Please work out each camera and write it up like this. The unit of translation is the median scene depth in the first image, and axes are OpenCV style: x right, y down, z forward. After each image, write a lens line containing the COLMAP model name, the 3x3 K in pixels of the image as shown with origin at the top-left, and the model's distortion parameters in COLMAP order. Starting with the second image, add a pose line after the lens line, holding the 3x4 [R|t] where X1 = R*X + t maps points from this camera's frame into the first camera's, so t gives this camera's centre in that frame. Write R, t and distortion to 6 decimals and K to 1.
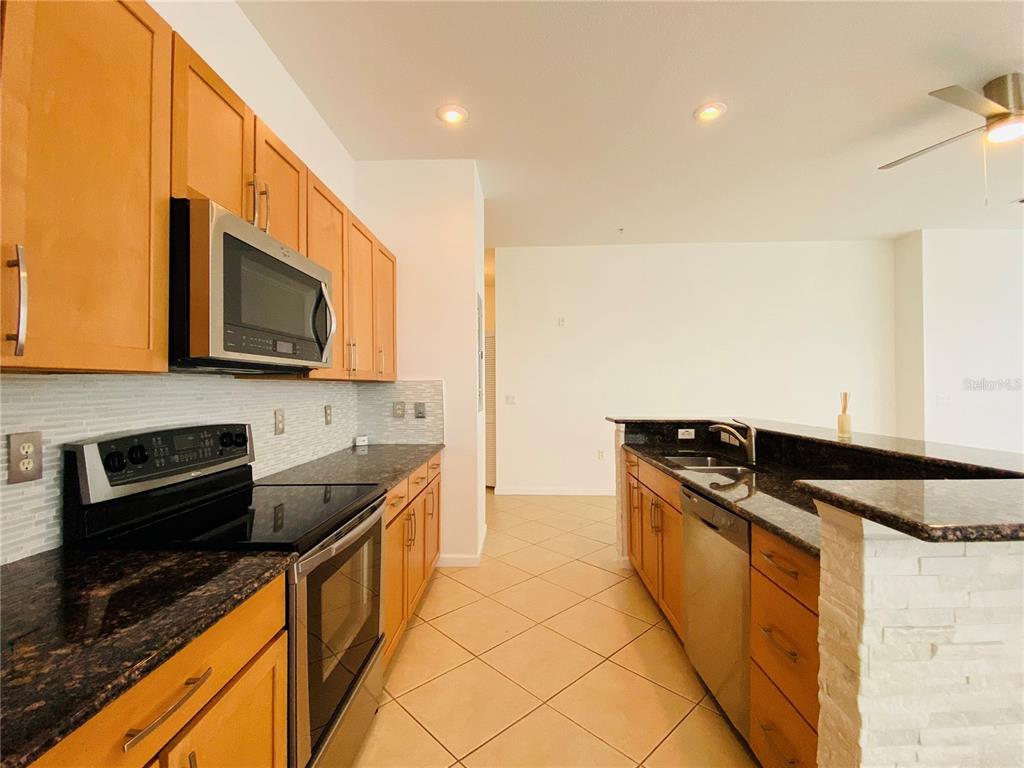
lens RADIAL K [[460.3, 0, 512.4], [0, 460.3, 384.9], [0, 0, 1]] dist [0.000276, -0.006342]
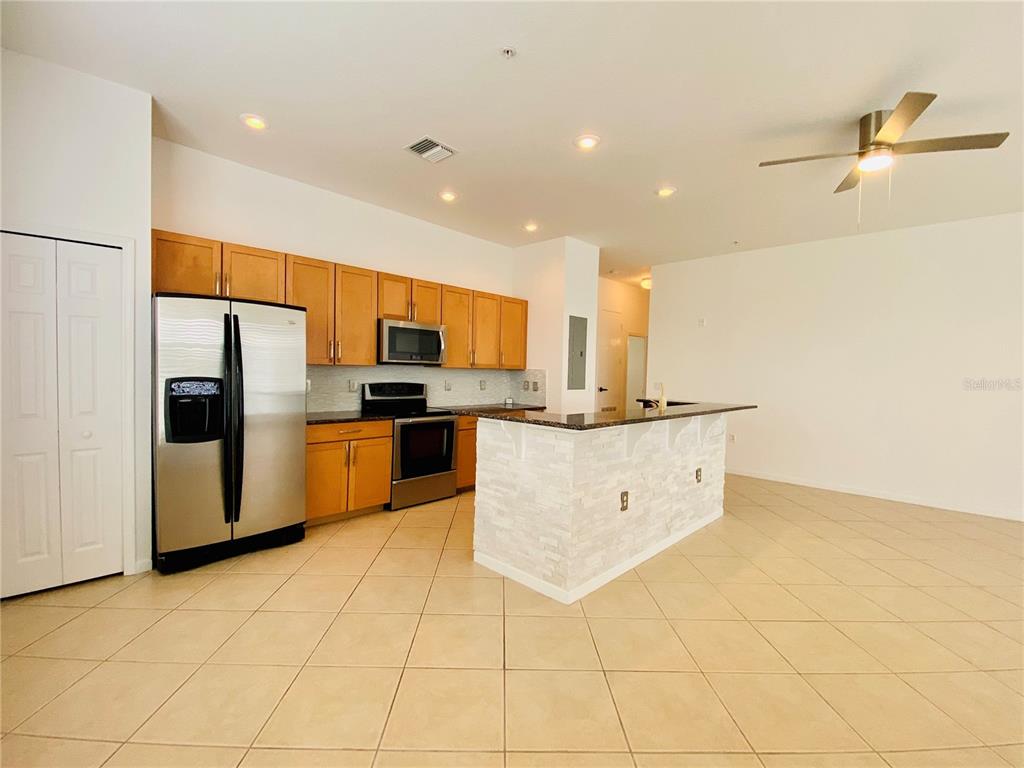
lens RADIAL K [[460.3, 0, 510.7], [0, 460.3, 381.1], [0, 0, 1]] dist [0.000276, -0.006342]
pose [[0.731937, 0.035374, -0.680454, 1.590288], [-0.023270, 0.999367, 0.026922, -0.016999], [0.680975, -0.003870, 0.732296, -0.611532]]
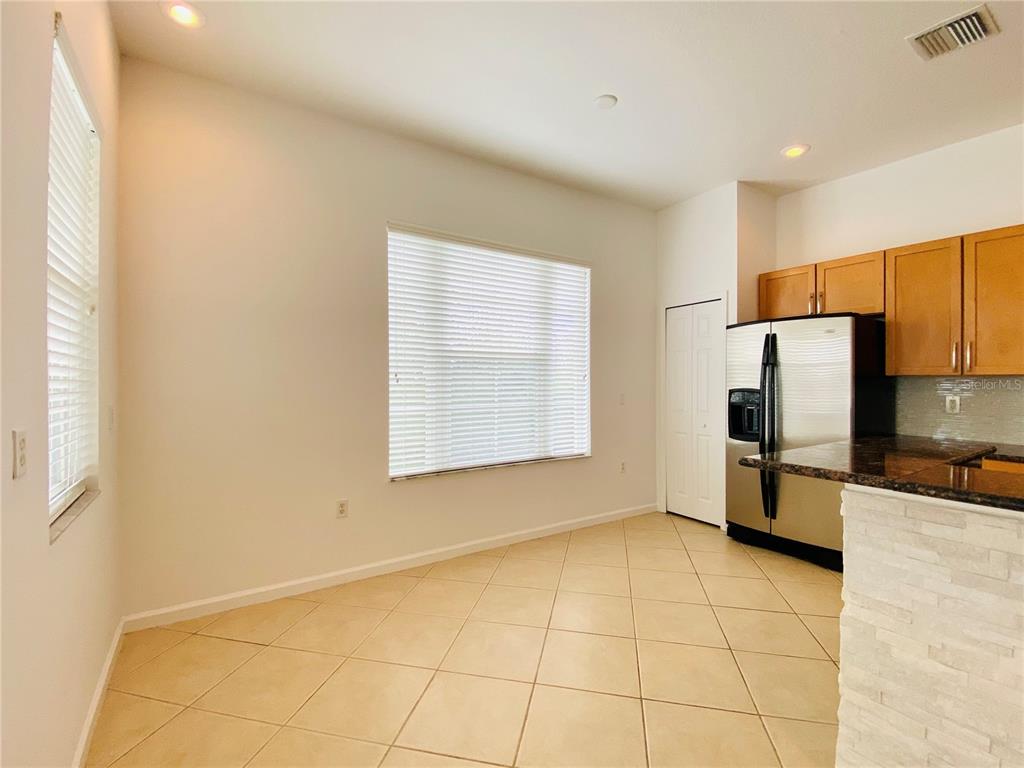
lens RADIAL K [[460.3, 0, 512.0], [0, 460.3, 381.4], [0, 0, 1]] dist [0.000276, -0.006342]
pose [[-0.824381, 0.007017, -0.565992, 1.659812], [0.004735, 0.999974, 0.005501, -0.011119], [0.566015, 0.001855, -0.824393, 0.795060]]
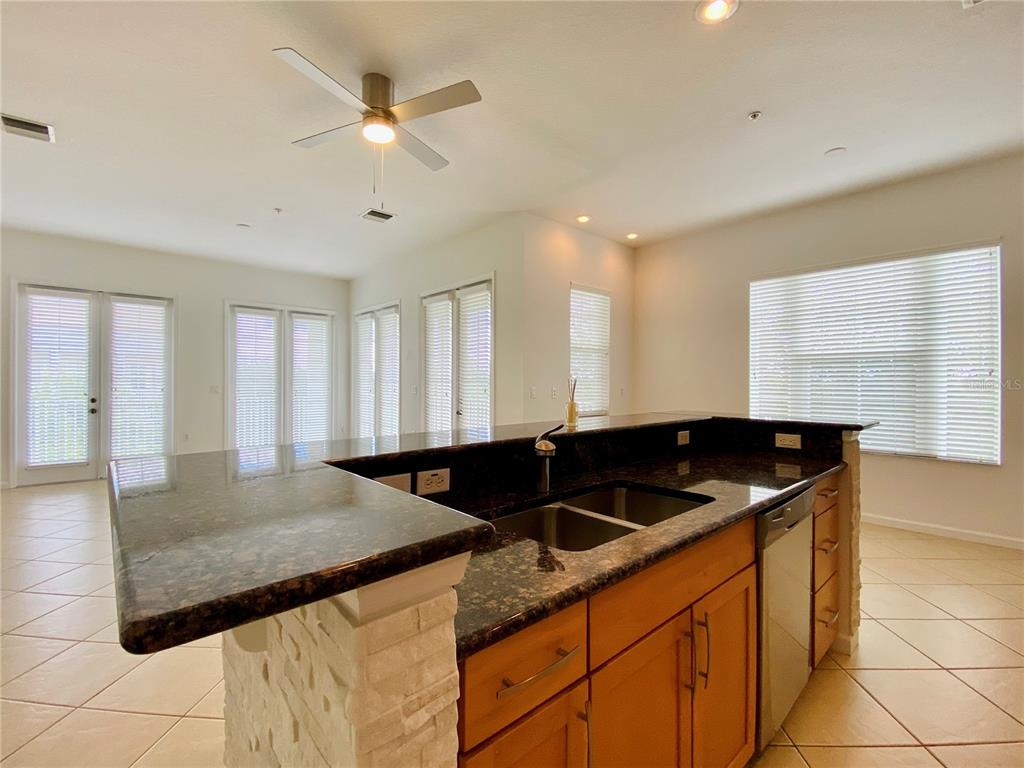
lens RADIAL K [[460.3, 0, 509.1], [0, 460.3, 383.9], [0, 0, 1]] dist [0.000276, -0.006342]
pose [[-0.683053, 0.004832, 0.730353, 0.147809], [0.003413, 0.999988, -0.003425, 0.028241], [-0.730361, 0.000153, -0.683062, 1.925139]]
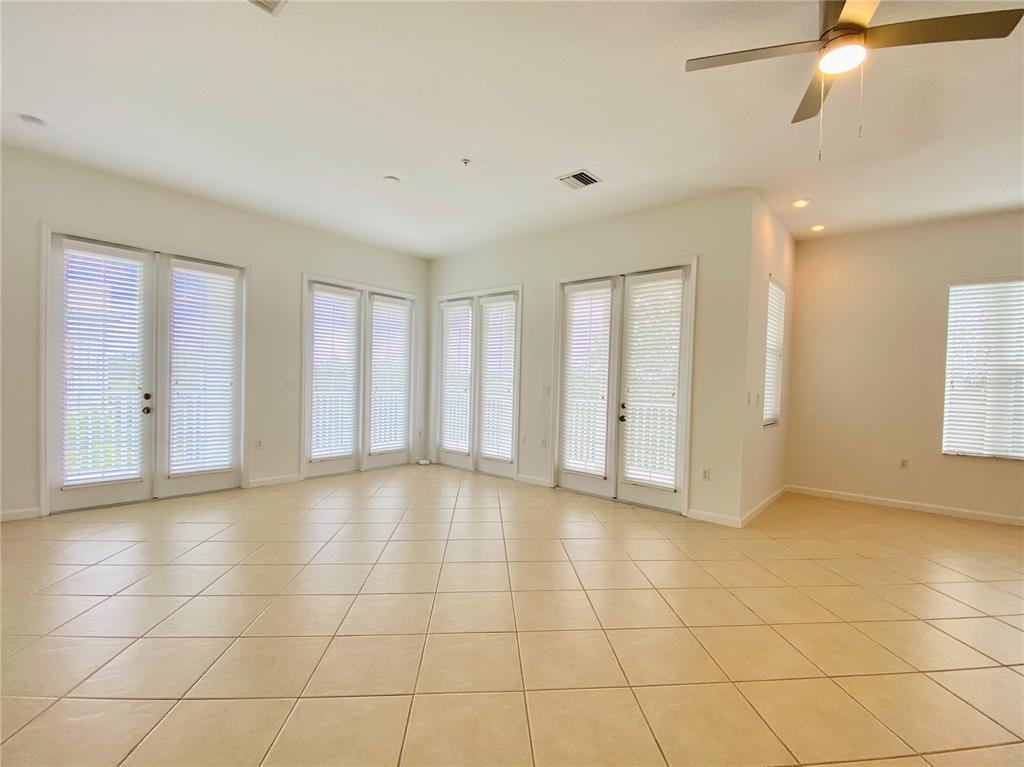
lens RADIAL K [[460.3, 0, 530.7], [0, 460.3, 390.6], [0, 0, 1]] dist [0.000276, -0.006342]
pose [[-0.782964, -0.026659, 0.621496, 1.310636], [-0.019306, 0.999641, 0.018558, 0.009741], [-0.621768, 0.002532, -0.783198, 2.467846]]
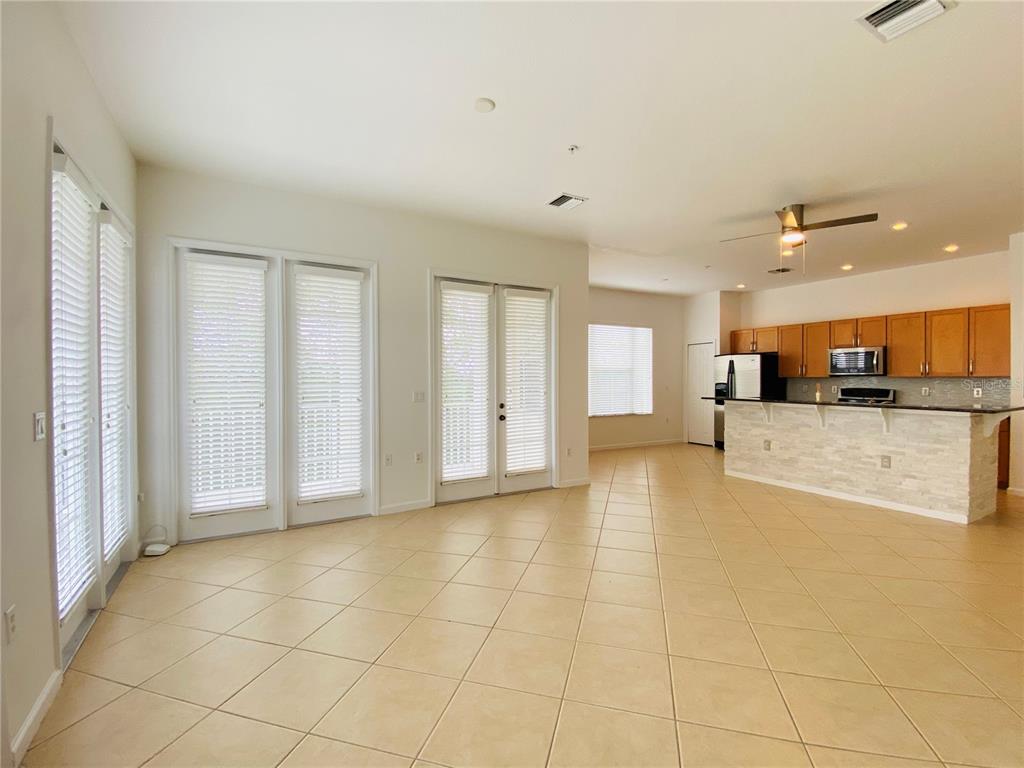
lens RADIAL K [[460.3, 0, 510.4], [0, 460.3, 385.5], [0, 0, 1]] dist [0.000276, -0.006342]
pose [[-0.855347, 0.016761, -0.517784, 3.824004], [0.009956, 0.999824, 0.015919, -0.033030], [0.517960, 0.008461, -0.855363, 2.507309]]
